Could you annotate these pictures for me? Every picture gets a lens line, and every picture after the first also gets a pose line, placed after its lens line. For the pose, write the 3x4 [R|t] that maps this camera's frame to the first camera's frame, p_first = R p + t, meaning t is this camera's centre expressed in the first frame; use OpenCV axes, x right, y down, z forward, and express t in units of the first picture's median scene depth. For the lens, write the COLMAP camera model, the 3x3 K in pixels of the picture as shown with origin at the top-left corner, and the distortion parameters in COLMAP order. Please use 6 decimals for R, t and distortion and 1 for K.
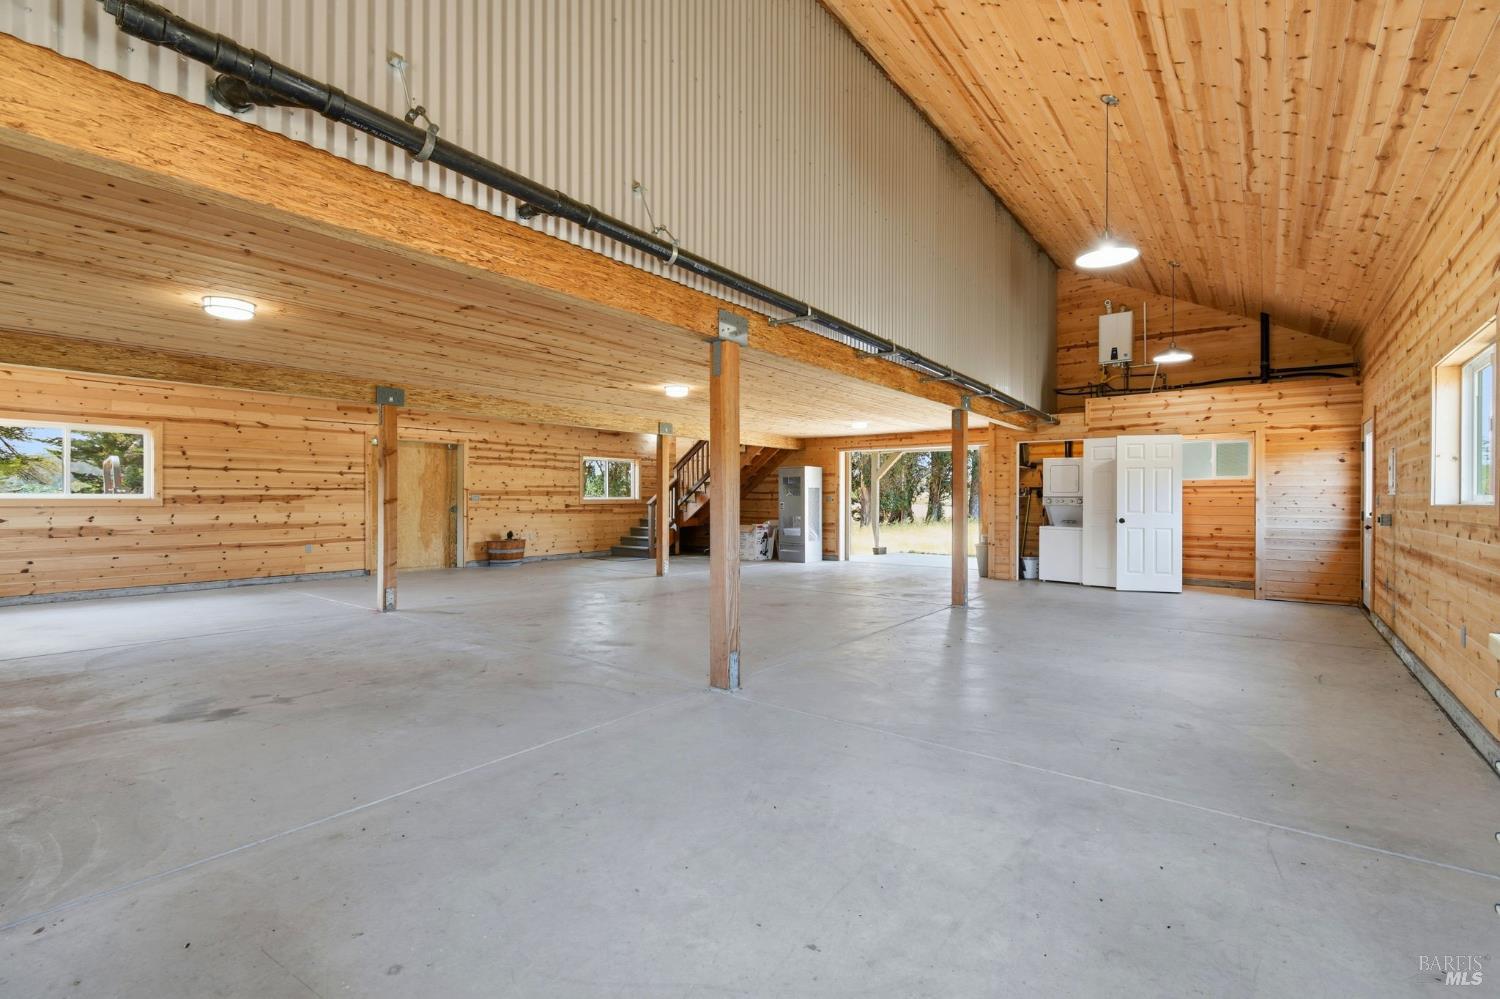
lens RADIAL K [[668.5, 0, 756.5], [0, 668.5, 497.9], [0, 0, 1]] dist [-0.001977, -0.000258]
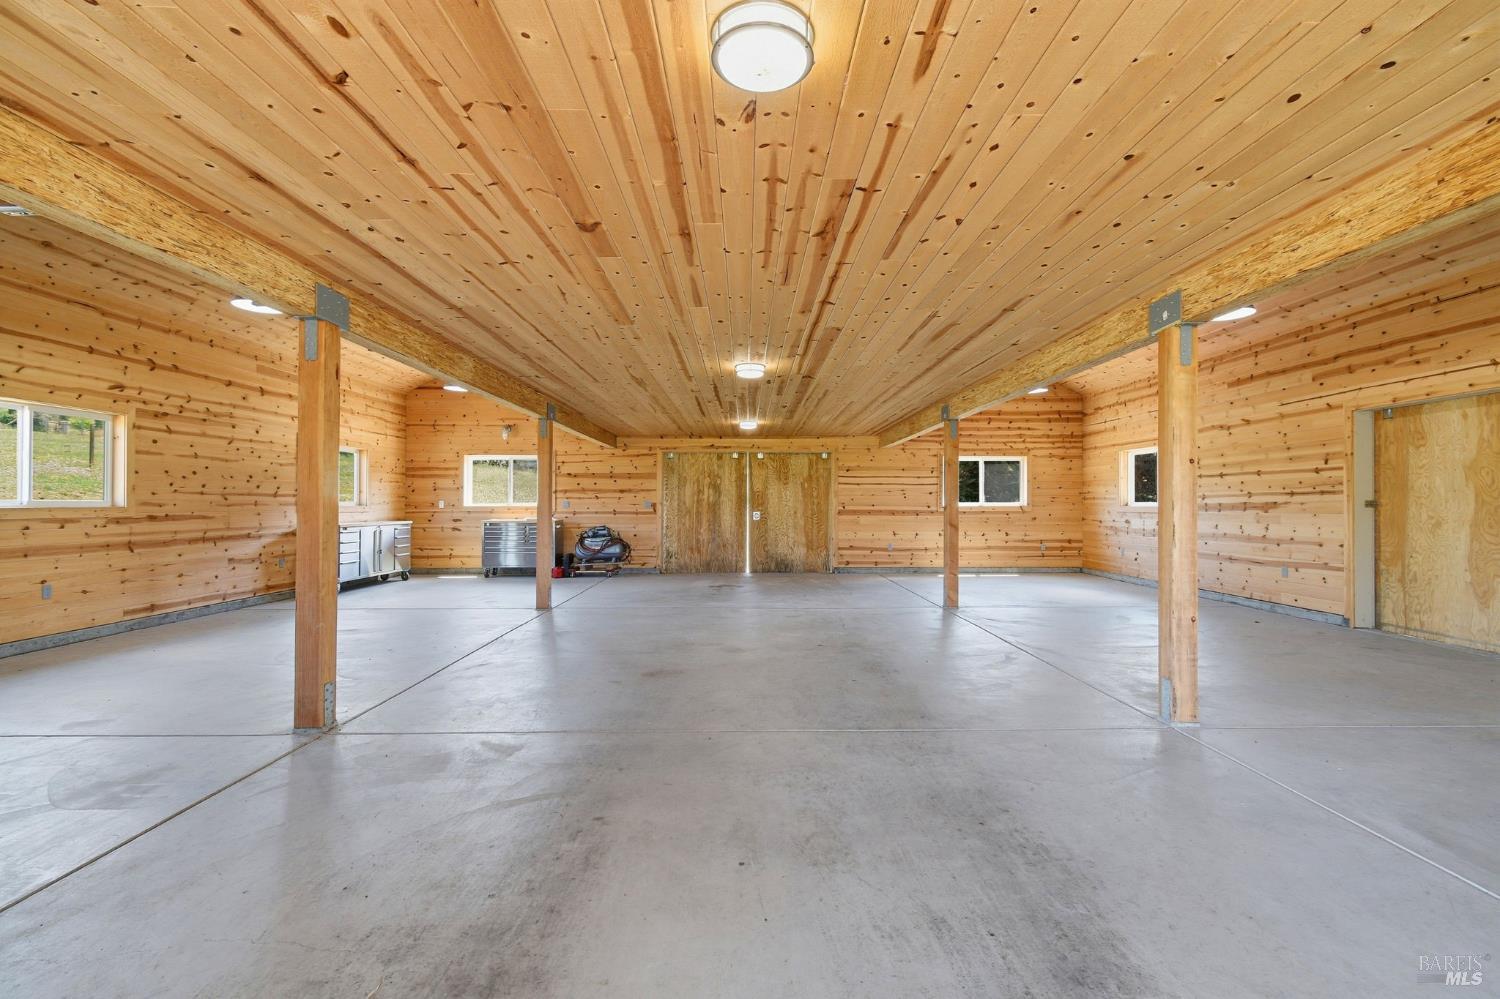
lens RADIAL K [[668.5, 0, 756.5], [0, 668.5, 497.9], [0, 0, 1]] dist [-0.001977, -0.000258]
pose [[-0.787398, -0.008468, -0.616387, 0.280912], [-0.001290, 0.999926, -0.012090, 0.000886], [0.616443, -0.008724, -0.787351, 1.241967]]
